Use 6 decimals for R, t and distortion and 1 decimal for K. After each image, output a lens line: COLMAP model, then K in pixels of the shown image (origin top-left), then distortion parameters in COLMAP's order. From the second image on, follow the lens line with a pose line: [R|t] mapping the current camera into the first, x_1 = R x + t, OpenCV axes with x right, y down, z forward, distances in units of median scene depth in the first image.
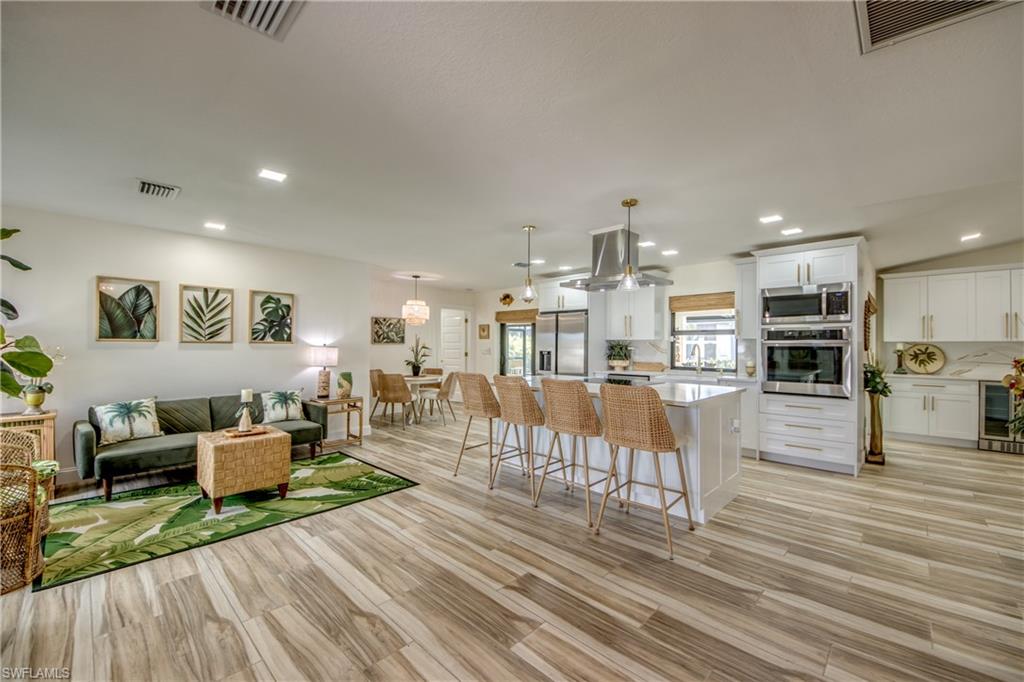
lens RADIAL K [[393.4, 0, 523.7], [0, 393.4, 344.2], [0, 0, 1]] dist [0.006505, -0.009919]
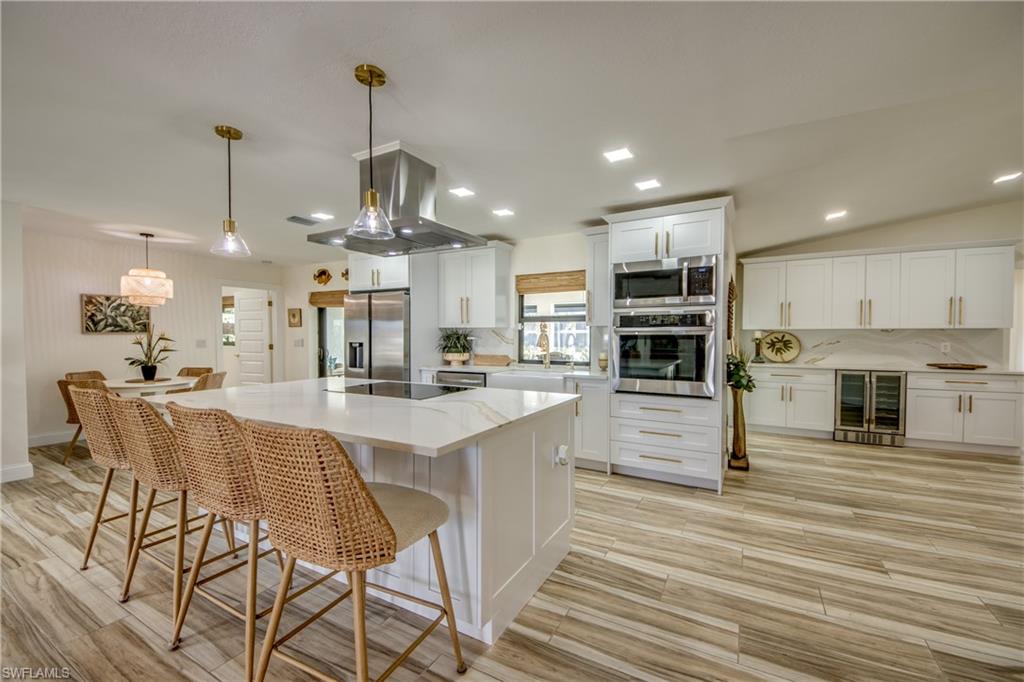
lens RADIAL K [[393.4, 0, 481.1], [0, 393.4, 337.2], [0, 0, 1]] dist [0.006505, -0.009919]
pose [[0.986238, -0.005051, 0.165257, 0.261527], [0.003509, 0.999948, 0.009619, 0.001557], [-0.165297, -0.008906, 0.986204, 0.327906]]
